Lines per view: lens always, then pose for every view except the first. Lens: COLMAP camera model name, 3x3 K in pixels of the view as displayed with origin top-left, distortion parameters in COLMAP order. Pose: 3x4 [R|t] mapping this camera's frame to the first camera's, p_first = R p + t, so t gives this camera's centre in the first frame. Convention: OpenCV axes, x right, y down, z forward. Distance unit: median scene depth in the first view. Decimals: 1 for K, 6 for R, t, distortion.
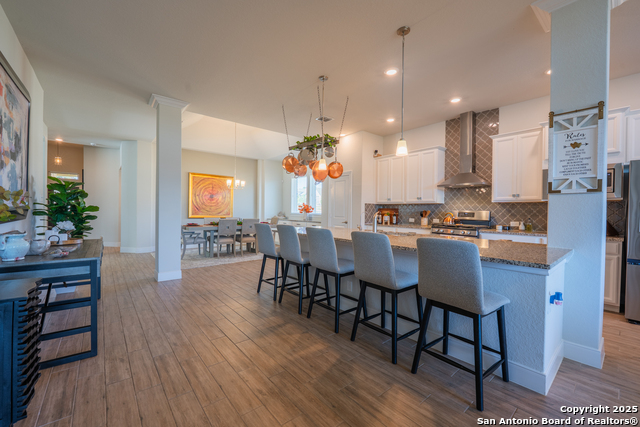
lens RADIAL K [[262.8, 0, 314.1], [0, 262.8, 211.3], [0, 0, 1]] dist [-0.004855, -0.003118]
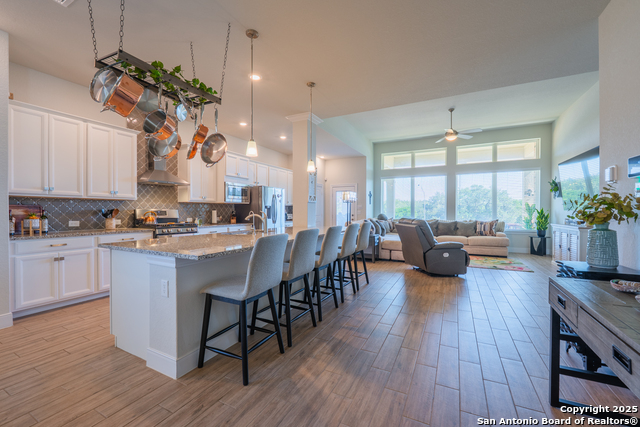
lens RADIAL K [[262.8, 0, 318.7], [0, 262.8, 212.0], [0, 0, 1]] dist [-0.004855, -0.003118]
pose [[-0.398468, -0.015993, 0.917043, -0.515435], [-0.002995, 0.999865, 0.016136, -0.008005], [-0.917177, 0.003683, -0.398462, 0.791763]]
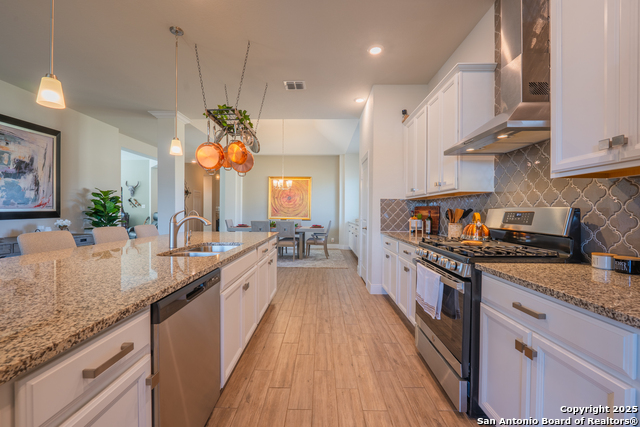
lens RADIAL K [[262.8, 0, 317.9], [0, 262.8, 214.3], [0, 0, 1]] dist [-0.004855, -0.003118]
pose [[0.764390, -0.001428, -0.644753, 0.564377], [0.003091, 0.999994, 0.001449, 0.006031], [0.644747, -0.003100, 0.764390, 0.493046]]
